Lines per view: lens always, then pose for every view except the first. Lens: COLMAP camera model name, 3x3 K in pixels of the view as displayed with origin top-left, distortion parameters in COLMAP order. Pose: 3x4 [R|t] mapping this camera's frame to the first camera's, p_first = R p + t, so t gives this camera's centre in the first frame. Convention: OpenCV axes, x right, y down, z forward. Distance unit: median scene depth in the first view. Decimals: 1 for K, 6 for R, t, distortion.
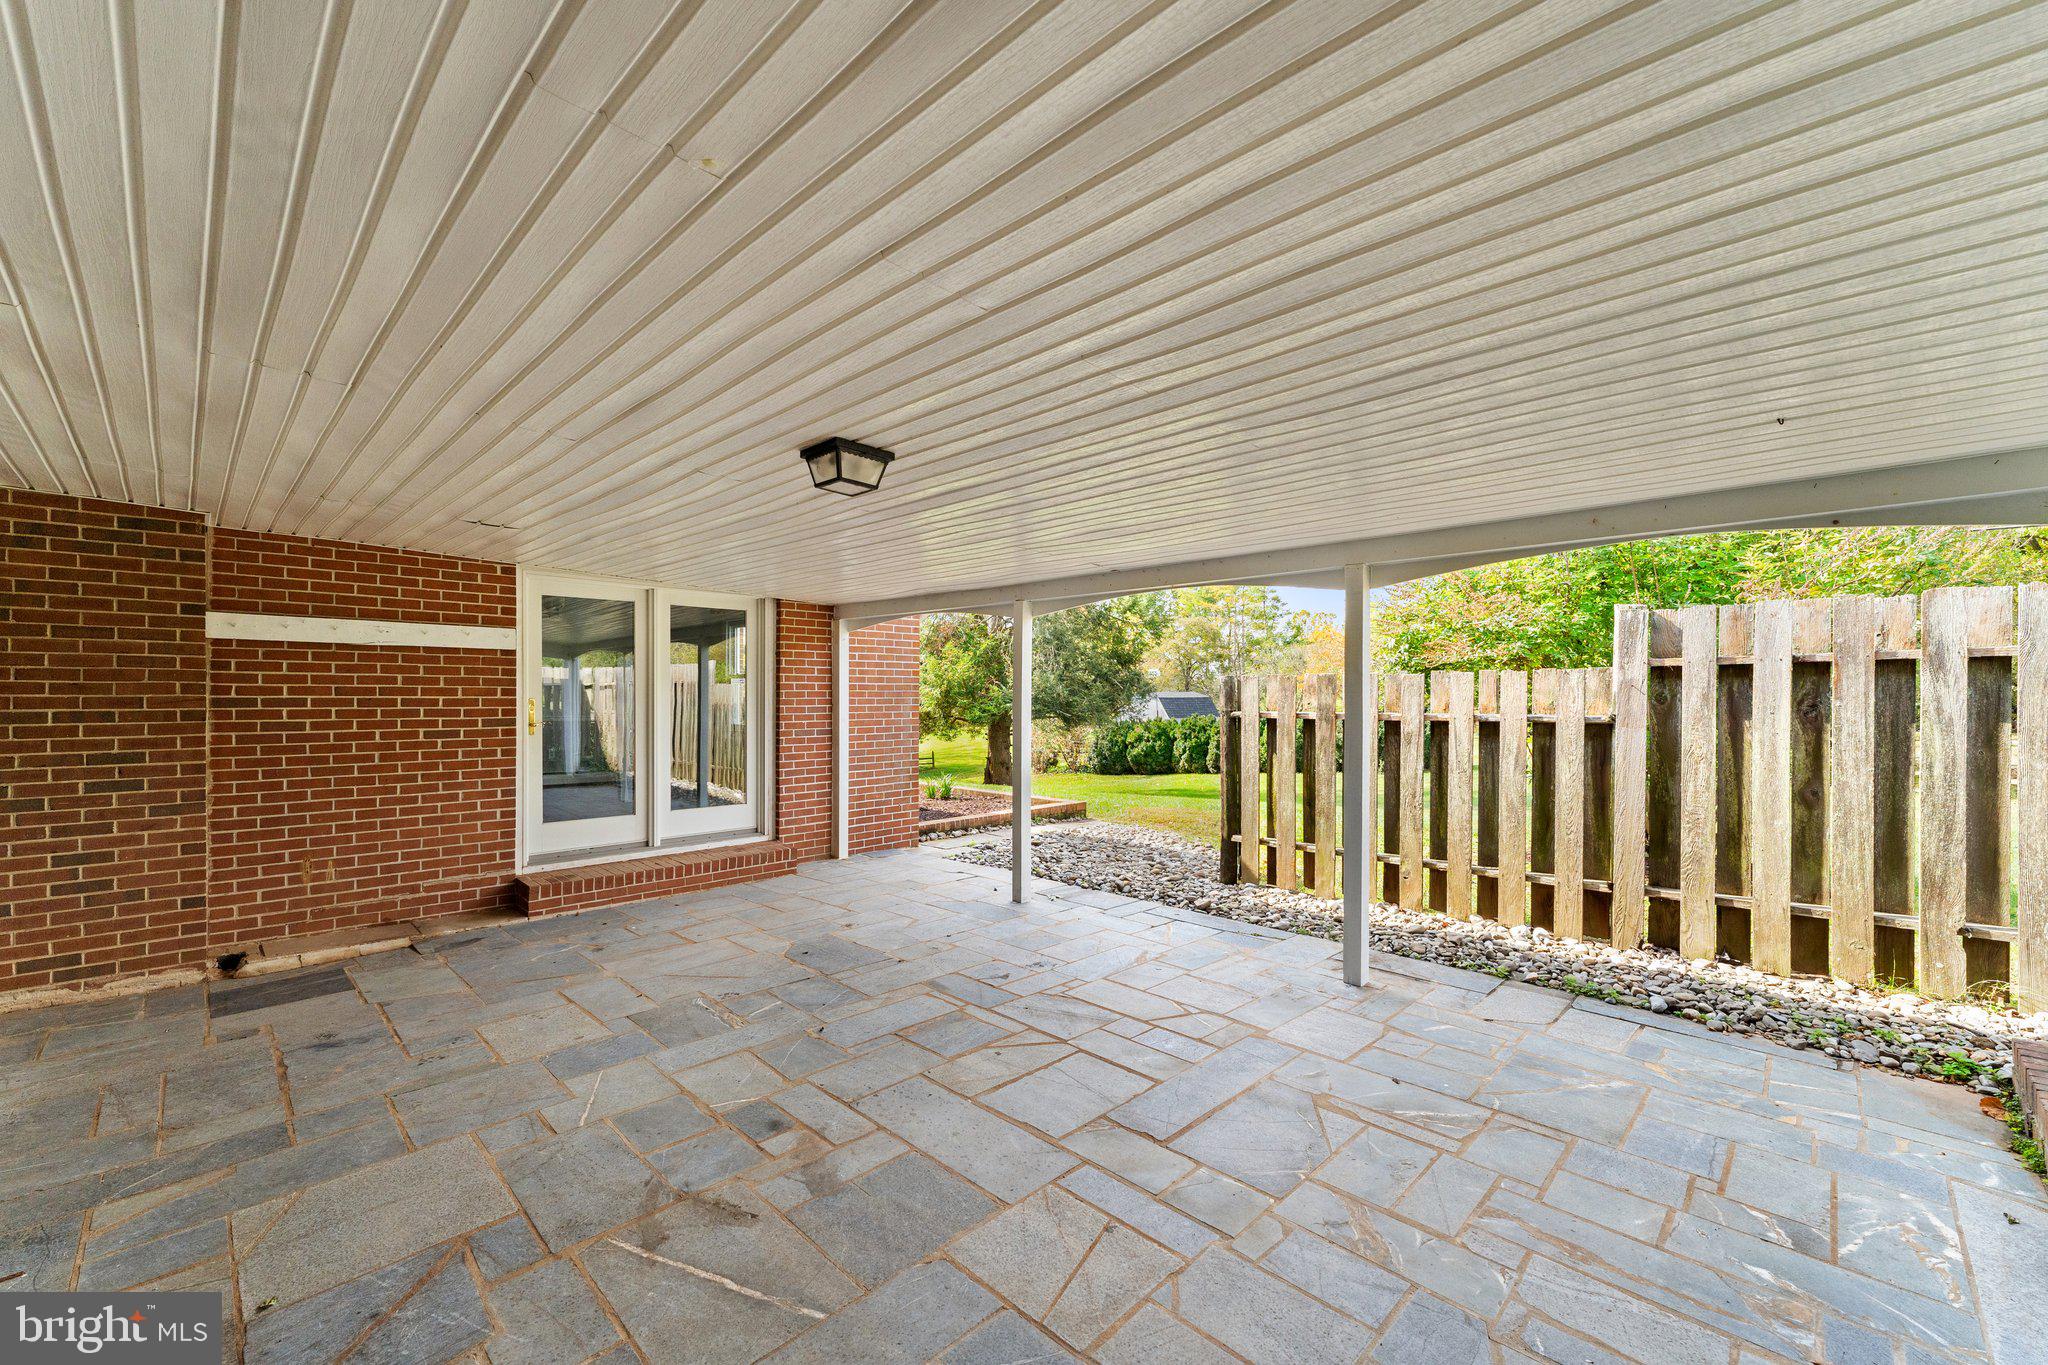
lens RADIAL K [[842.2, 0, 1033.3], [0, 842.2, 695.6], [0, 0, 1]] dist [0.002110, -0.000651]
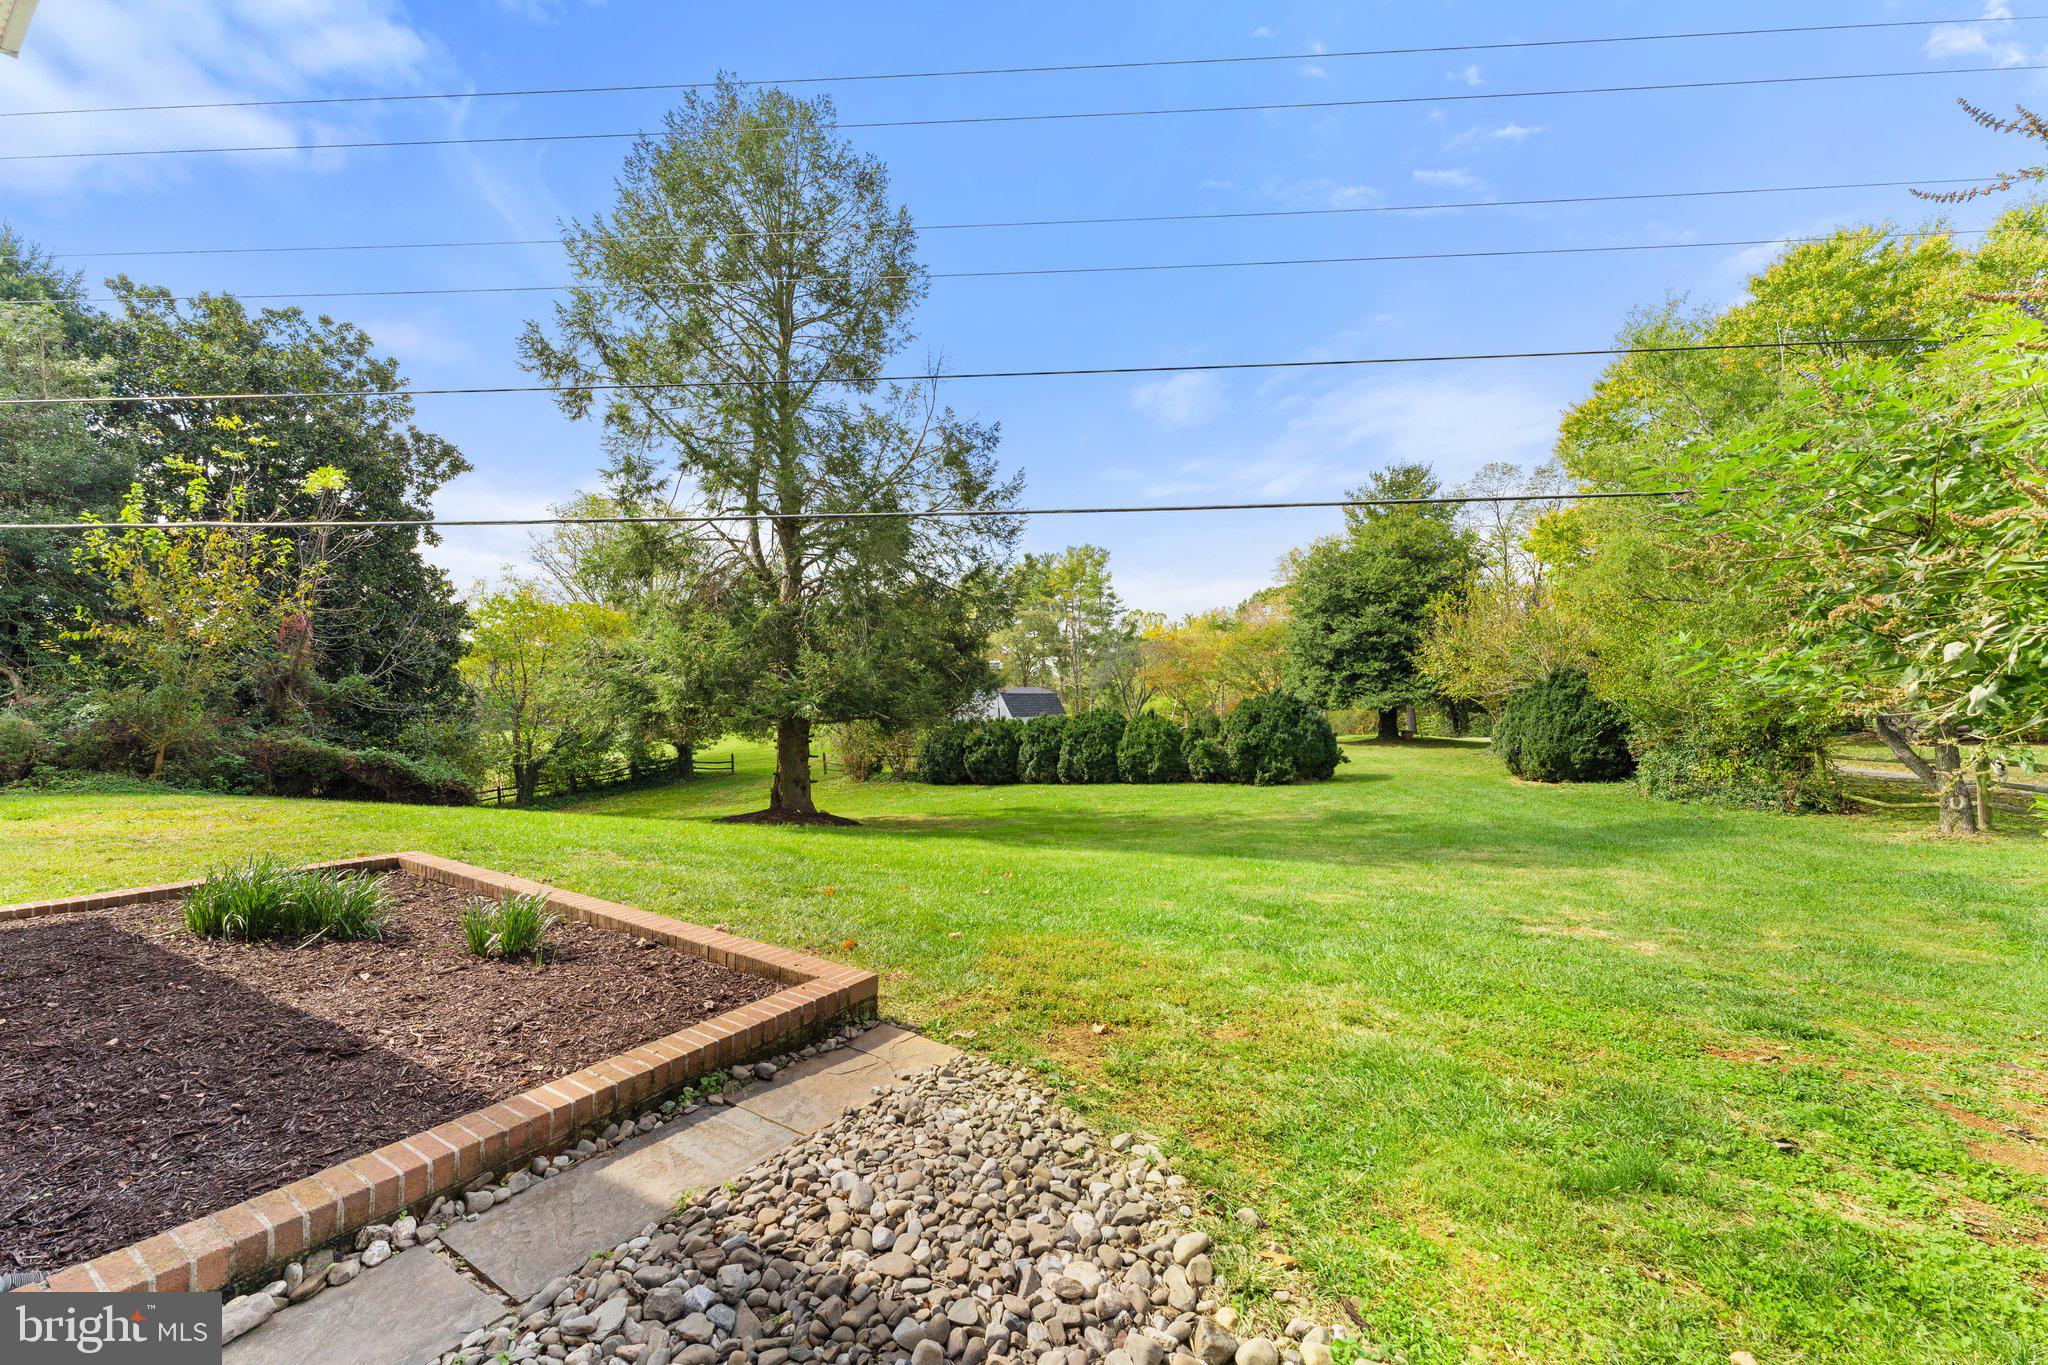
lens RADIAL K [[812.5, 0, 1024.0], [0, 812.5, 682.5], [0, 0, 1]] dist [0.001724, 0.000147]
pose [[0.982129, 0.014339, 0.187662, 0.022966], [-0.012637, 0.999867, -0.010265, -0.000462], [-0.187784, 0.007711, 0.982180, 0.260192]]
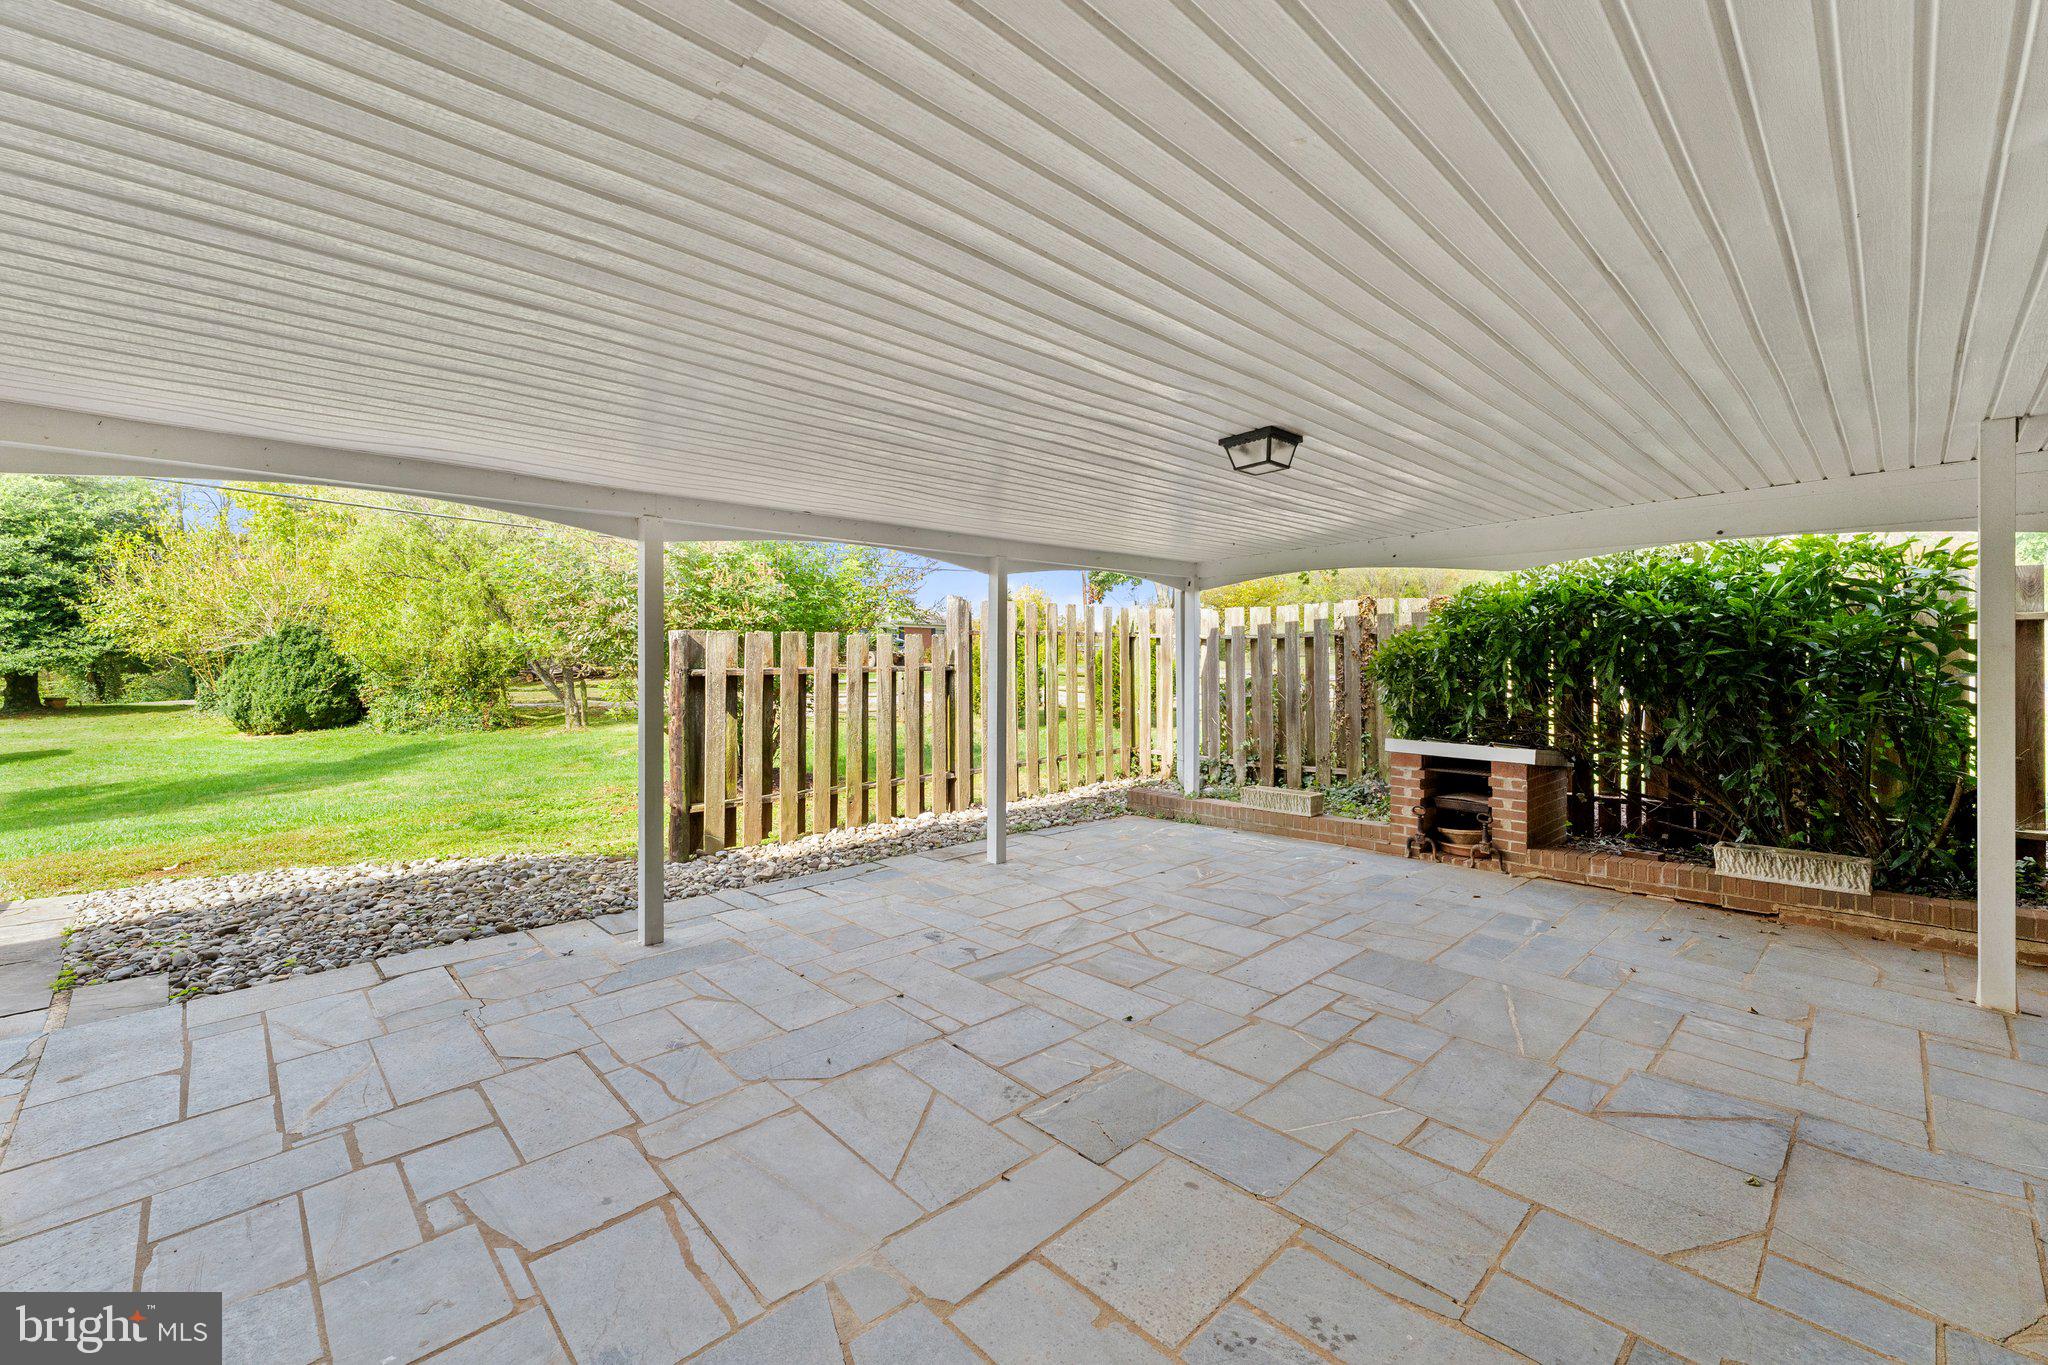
lens RADIAL K [[836.6, 0, 1014.7], [0, 836.6, 649.2], [0, 0, 1]] dist [0.001690, 0.000023]
pose [[0.038678, 0.003017, 0.999247, -0.165210], [0.002173, 0.999993, -0.003103, -0.000146], [-0.999249, 0.002291, 0.038672, 0.154970]]
